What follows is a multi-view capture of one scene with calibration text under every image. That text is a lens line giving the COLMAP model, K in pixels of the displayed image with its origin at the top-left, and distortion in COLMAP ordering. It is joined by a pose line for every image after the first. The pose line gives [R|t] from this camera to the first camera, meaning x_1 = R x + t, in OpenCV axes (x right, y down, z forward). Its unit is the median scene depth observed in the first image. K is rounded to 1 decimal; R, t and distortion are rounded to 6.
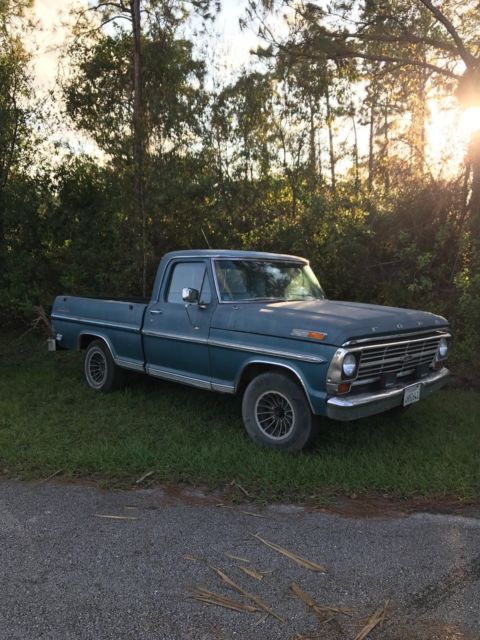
lens RADIAL K [[530.0, 0, 234.0], [0, 530.0, 318.7], [0, 0, 1]] dist [0.025439, -0.028049]
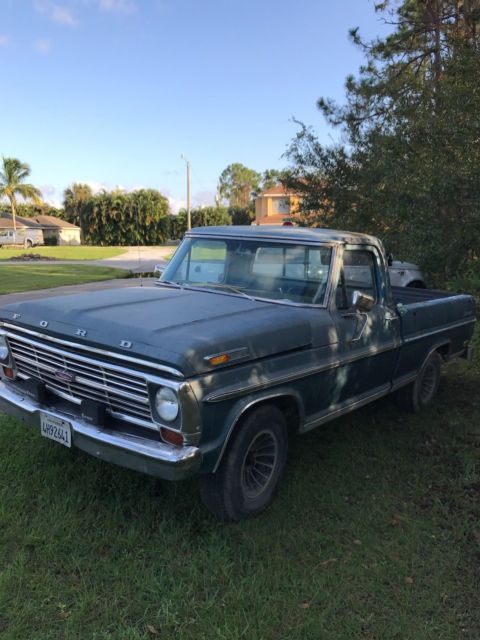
lens RADIAL K [[530.0, 0, 243.5], [0, 530.0, 321.1], [0, 0, 1]] dist [0.025439, -0.028049]
pose [[0.092810, 0.140645, -0.985700, 0.972235], [-0.122450, 0.984071, 0.128883, -0.107331], [0.988126, 0.108737, 0.108553, 1.102637]]
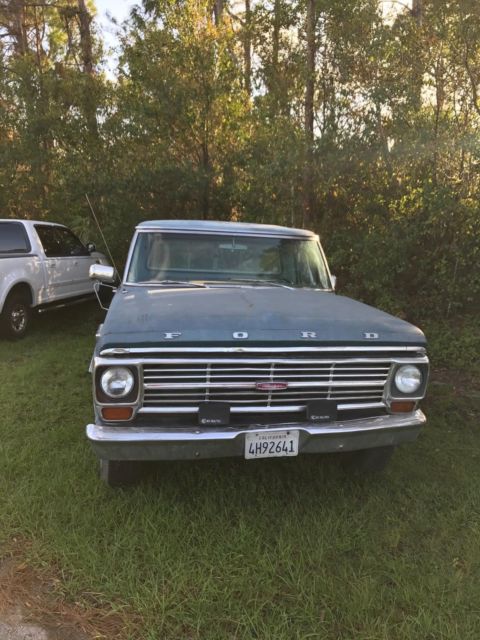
lens RADIAL K [[530.0, 0, 239.6], [0, 530.0, 317.1], [0, 0, 1]] dist [0.025439, -0.028049]
pose [[0.821409, 0.088550, -0.563423, 0.621721], [-0.064201, 0.995951, 0.062929, -0.044498], [0.566714, -0.015518, 0.823768, 0.436409]]
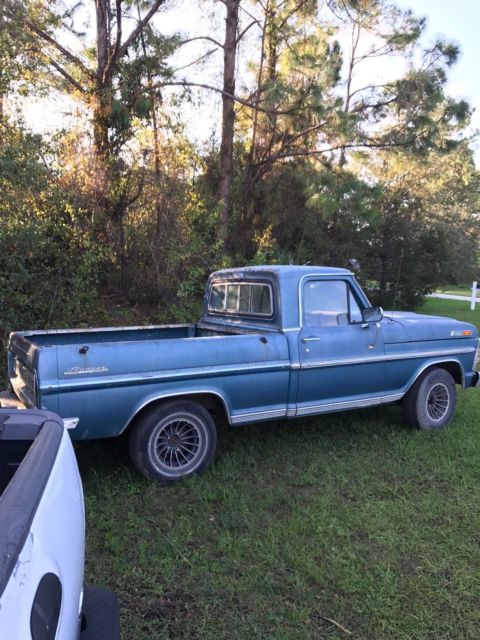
lens RADIAL K [[530.0, 0, 241.4], [0, 530.0, 319.6], [0, 0, 1]] dist [0.025439, -0.028049]
pose [[0.259381, -0.078538, 0.962576, -1.165373], [0.091842, 0.994177, 0.056368, -0.120223], [-0.961398, 0.073784, 0.265084, 1.024293]]
